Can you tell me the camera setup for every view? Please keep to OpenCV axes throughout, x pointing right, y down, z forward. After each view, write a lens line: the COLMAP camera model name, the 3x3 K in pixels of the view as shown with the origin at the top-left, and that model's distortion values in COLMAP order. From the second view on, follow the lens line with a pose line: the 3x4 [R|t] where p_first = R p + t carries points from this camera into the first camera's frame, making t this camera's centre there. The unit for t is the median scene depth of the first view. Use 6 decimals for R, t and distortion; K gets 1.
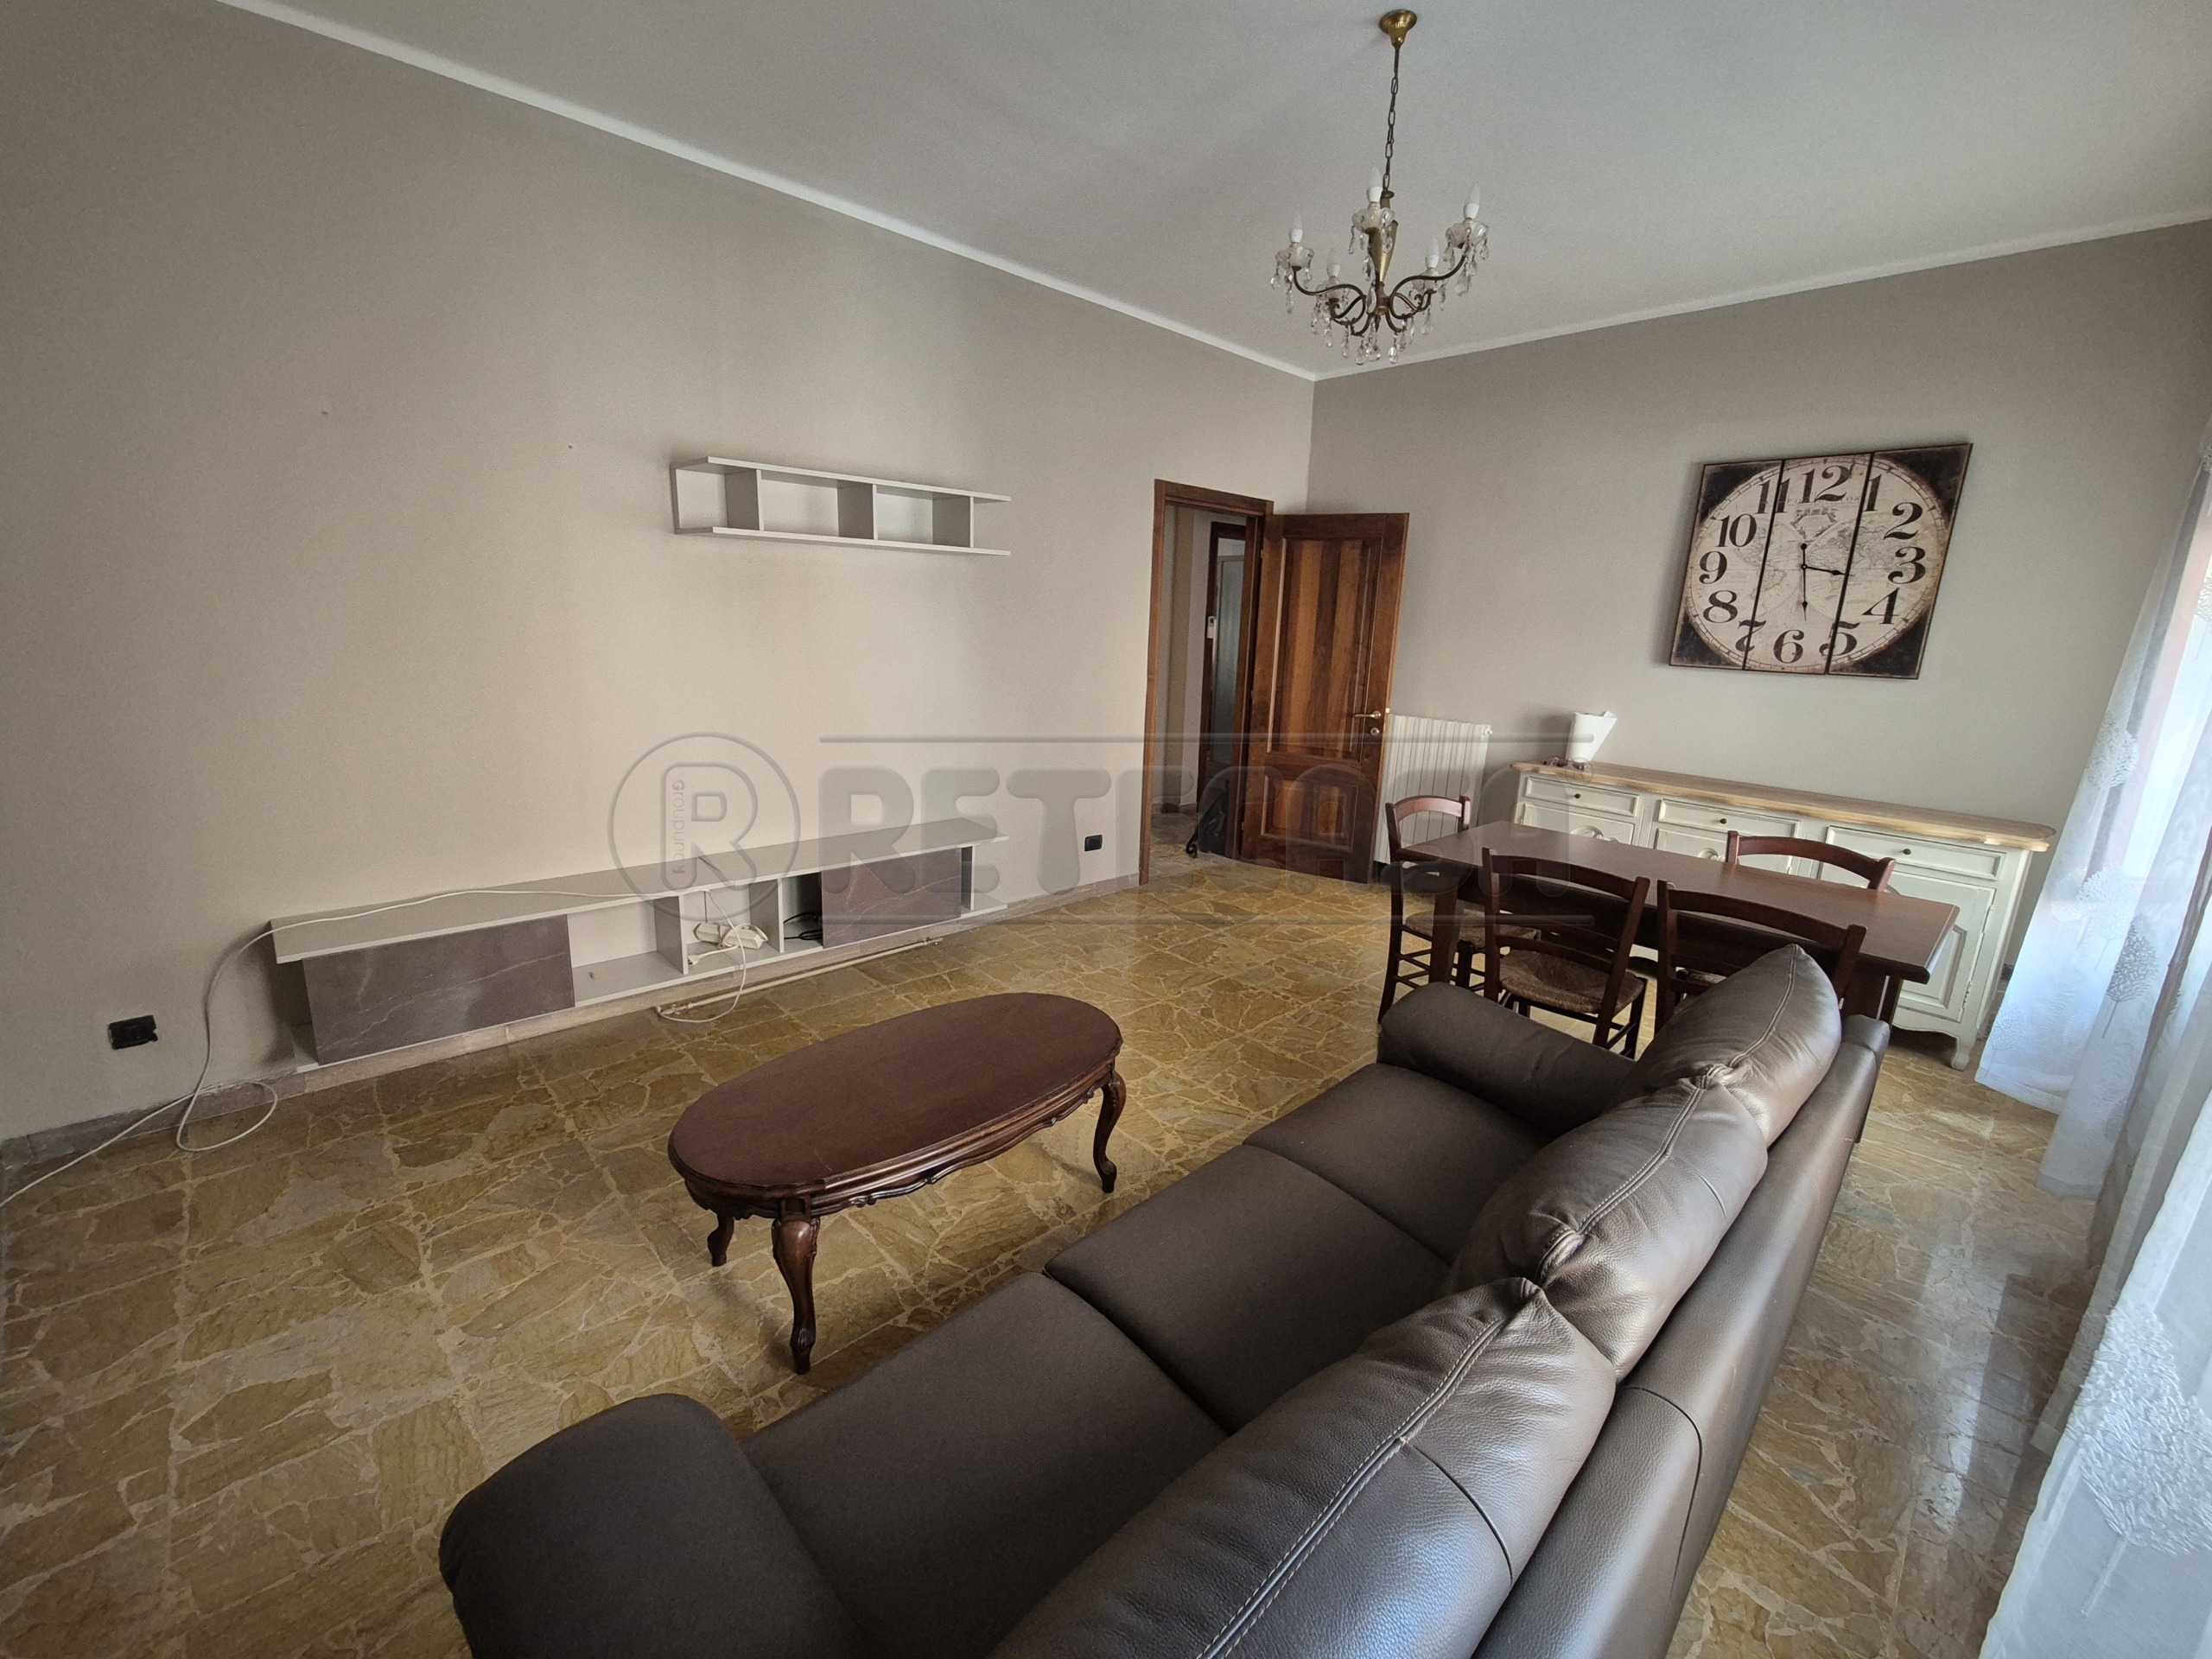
lens RADIAL K [[913.4, 0, 1123.5], [0, 913.4, 818.8], [0, 0, 1]] dist [-0.000280, -0.000601]
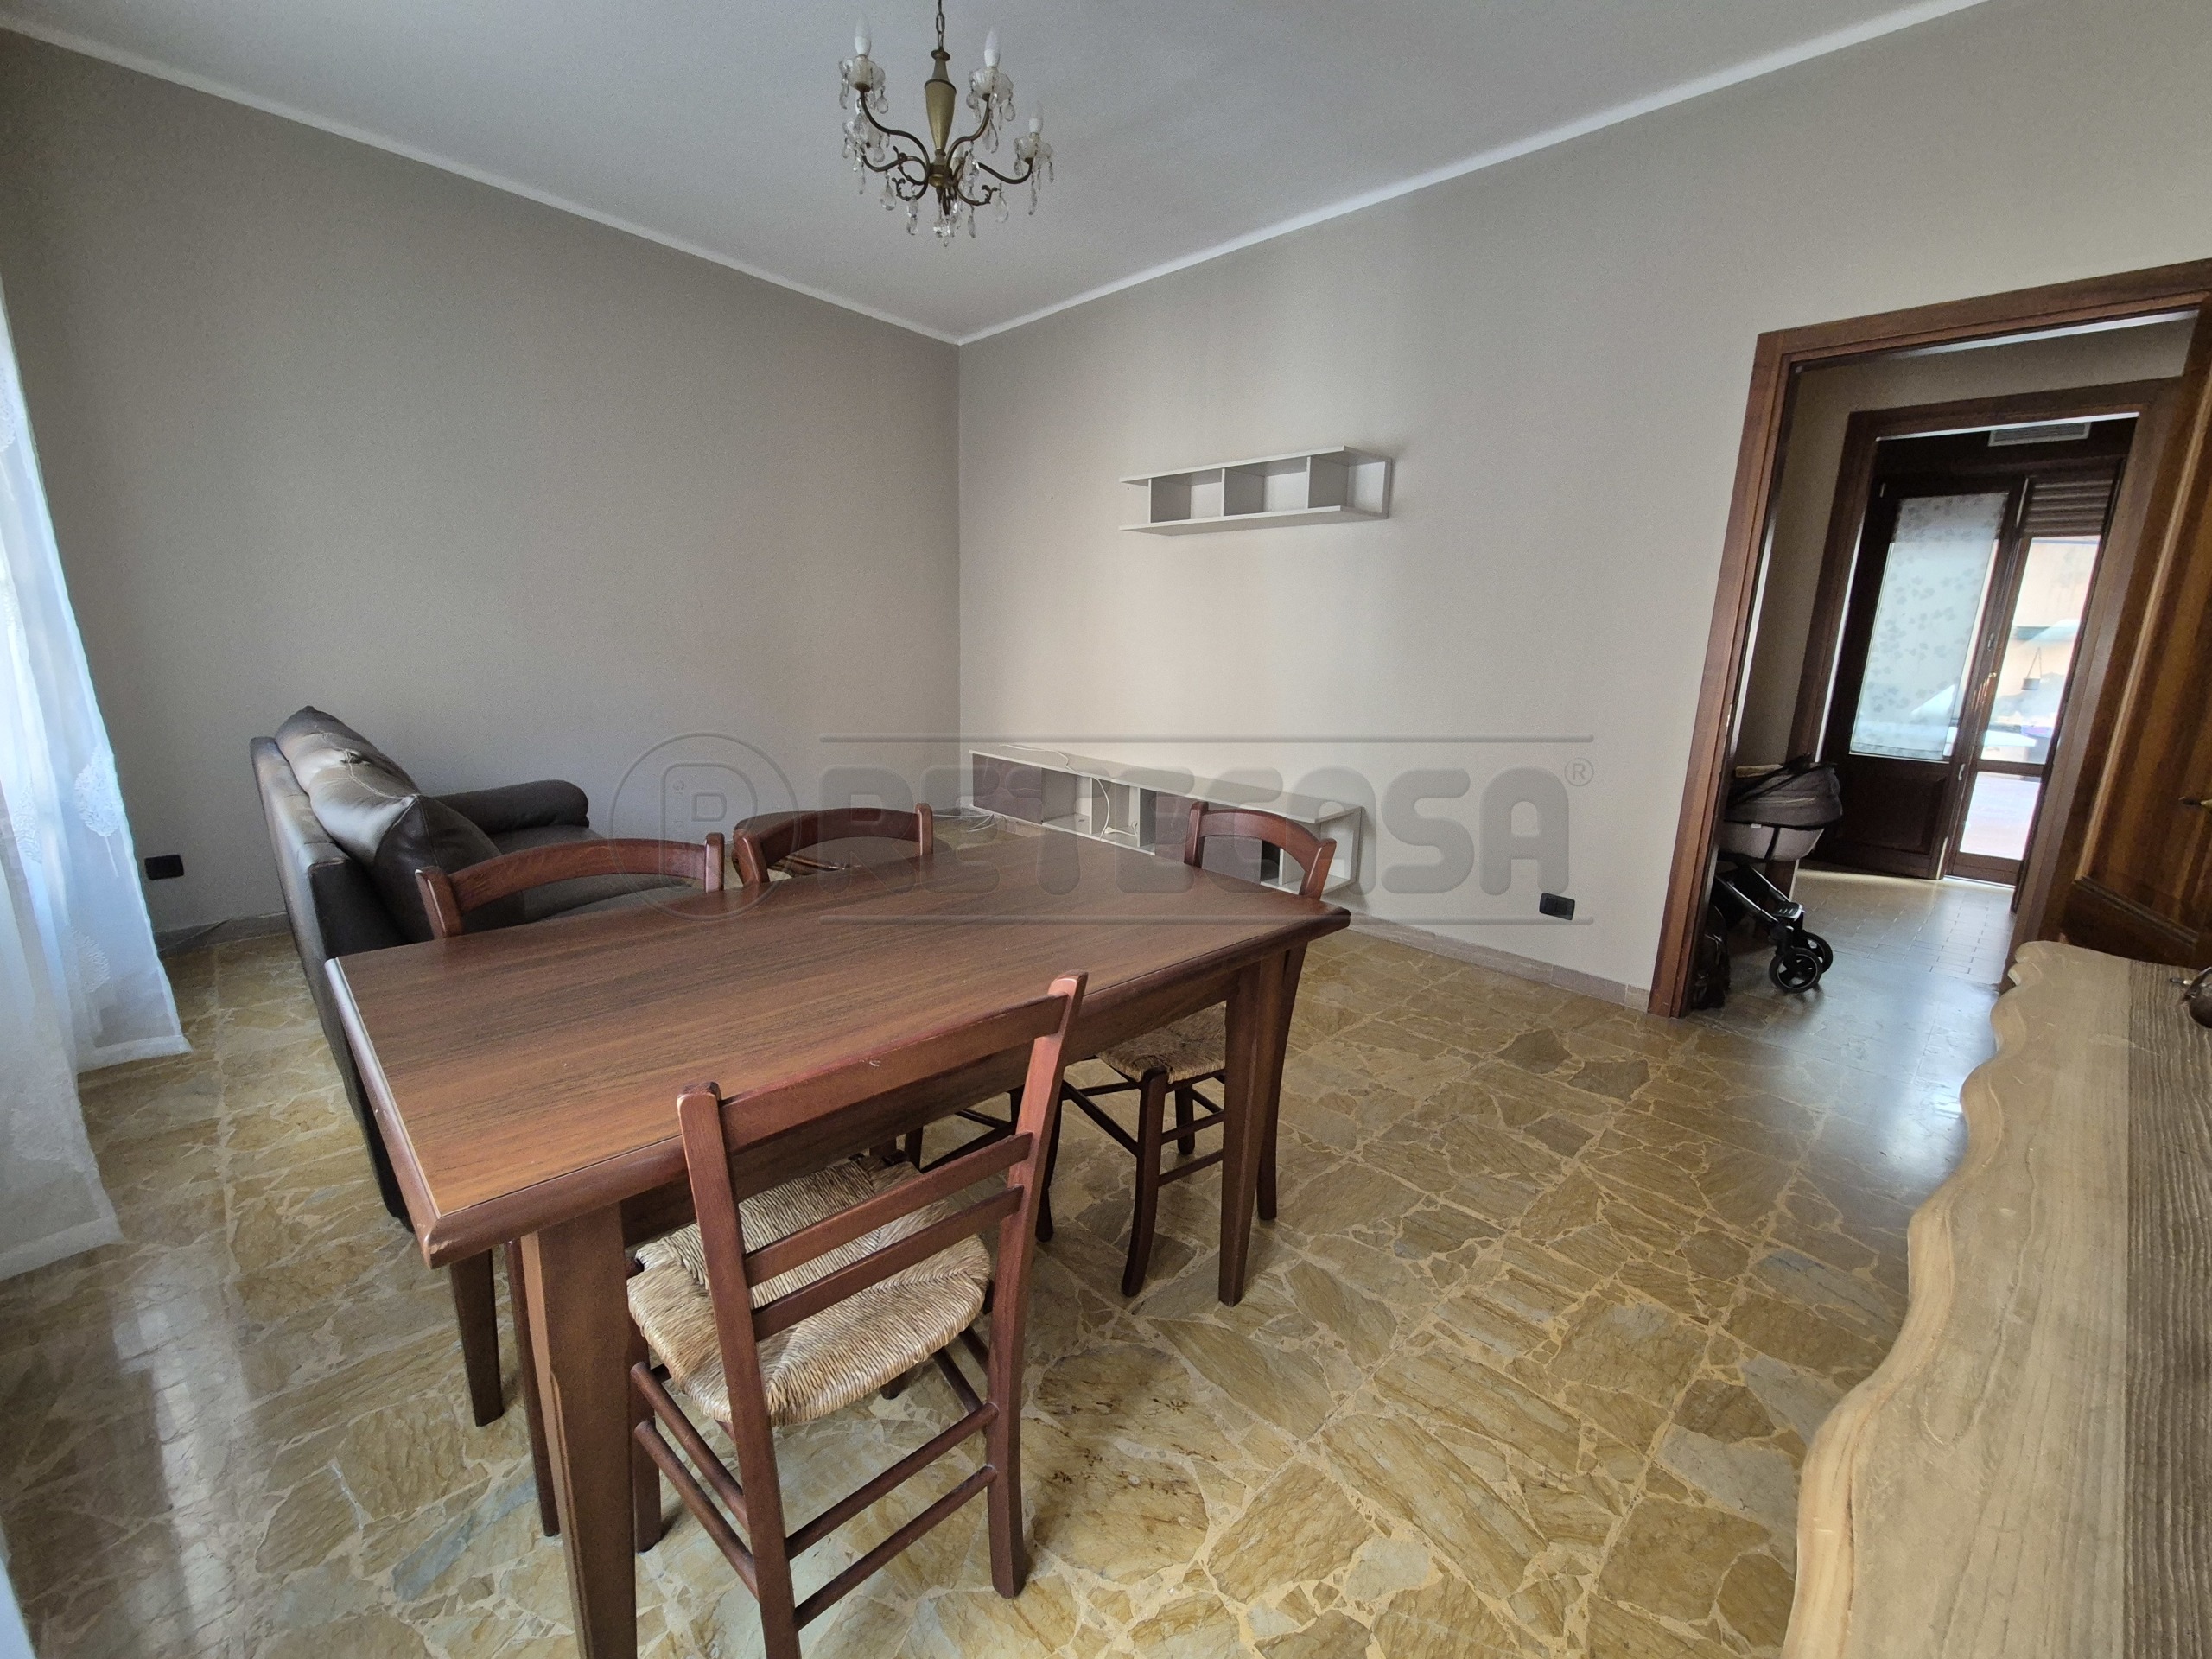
lens RADIAL K [[913.4, 0, 1123.5], [0, 913.4, 818.8], [0, 0, 1]] dist [-0.000280, -0.000601]
pose [[0.019331, 0.170079, -0.985241, 0.786137], [-0.249869, 0.954977, 0.159952, -0.081768], [0.968087, 0.243089, 0.060958, 0.772261]]
